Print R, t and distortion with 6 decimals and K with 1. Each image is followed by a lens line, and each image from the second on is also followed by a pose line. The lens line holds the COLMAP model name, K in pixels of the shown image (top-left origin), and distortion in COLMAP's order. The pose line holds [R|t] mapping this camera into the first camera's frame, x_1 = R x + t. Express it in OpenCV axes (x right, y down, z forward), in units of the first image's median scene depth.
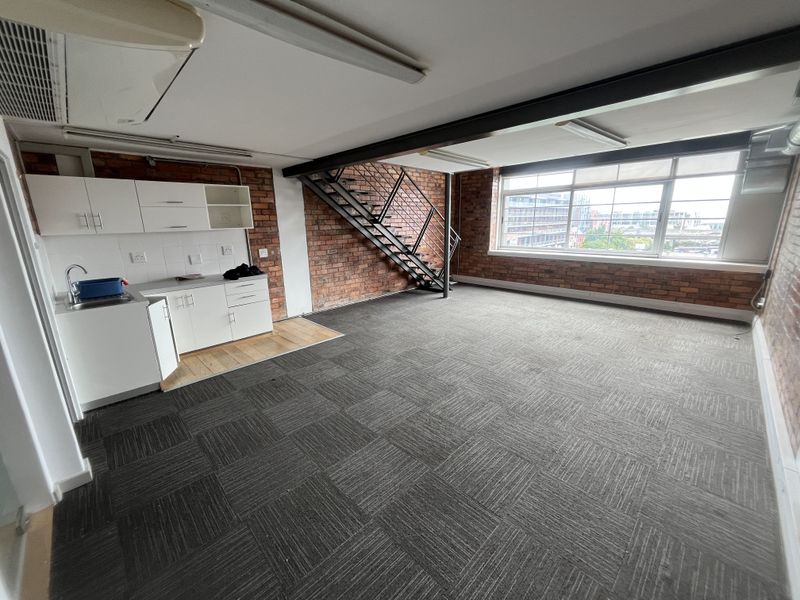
lens RADIAL K [[324.3, 0, 397.1], [0, 324.3, 299.6], [0, 0, 1]] dist [-0.001383, -0.000290]
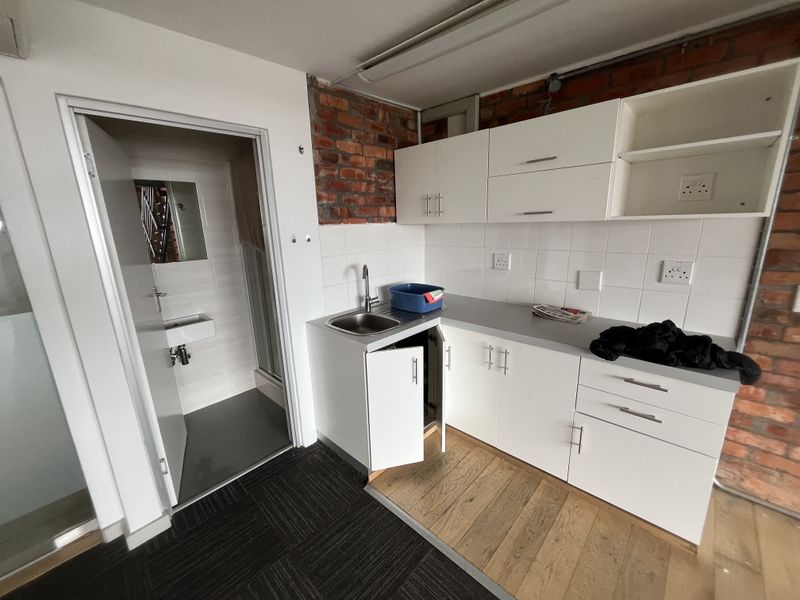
lens RADIAL K [[324.3, 0, 397.1], [0, 324.3, 299.6], [0, 0, 1]] dist [-0.001383, -0.000290]
pose [[0.028770, 0.257853, -0.965756, -0.219790], [-0.208830, 0.946386, 0.246460, -0.213313], [0.977529, 0.194589, 0.081075, 0.942019]]
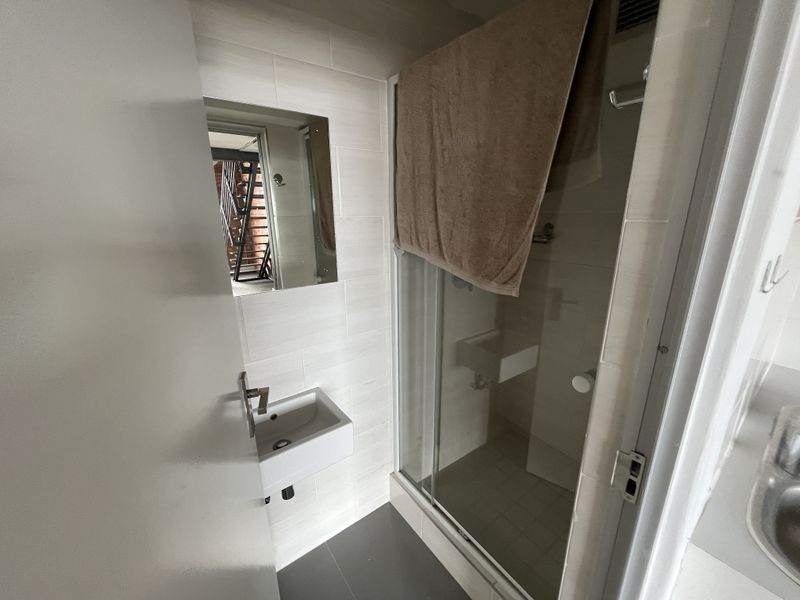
lens RADIAL K [[324.3, 0, 397.1], [0, 324.3, 299.6], [0, 0, 1]] dist [-0.001383, -0.000290]
pose [[-0.144646, 0.286675, -0.947045, -0.515310], [-0.218976, 0.924105, 0.313176, -0.159282], [0.964949, 0.252679, -0.070893, 0.737096]]
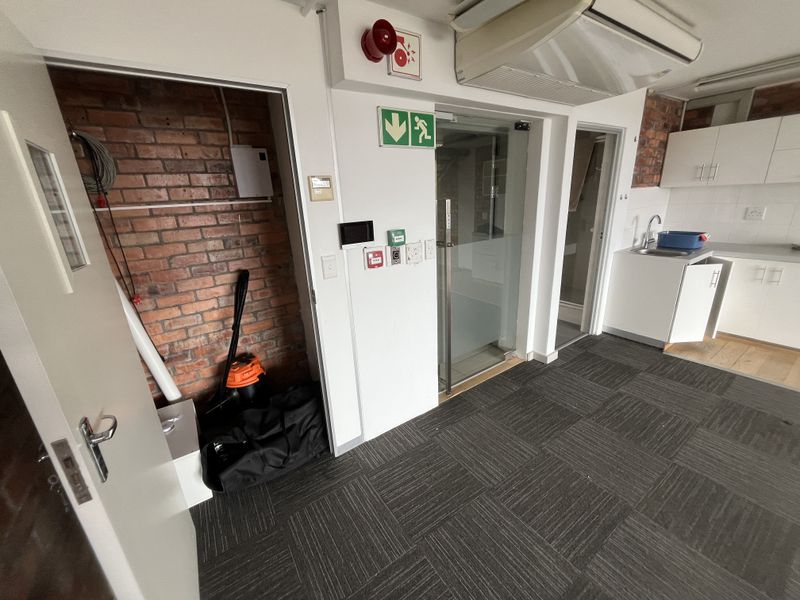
lens RADIAL K [[324.3, 0, 397.1], [0, 324.3, 299.6], [0, 0, 1]] dist [-0.001383, -0.000290]
pose [[-0.176414, 0.324069, -0.929439, 0.286922], [-0.181129, 0.917436, 0.354264, -0.066277], [0.967507, 0.230845, -0.103151, 0.281355]]
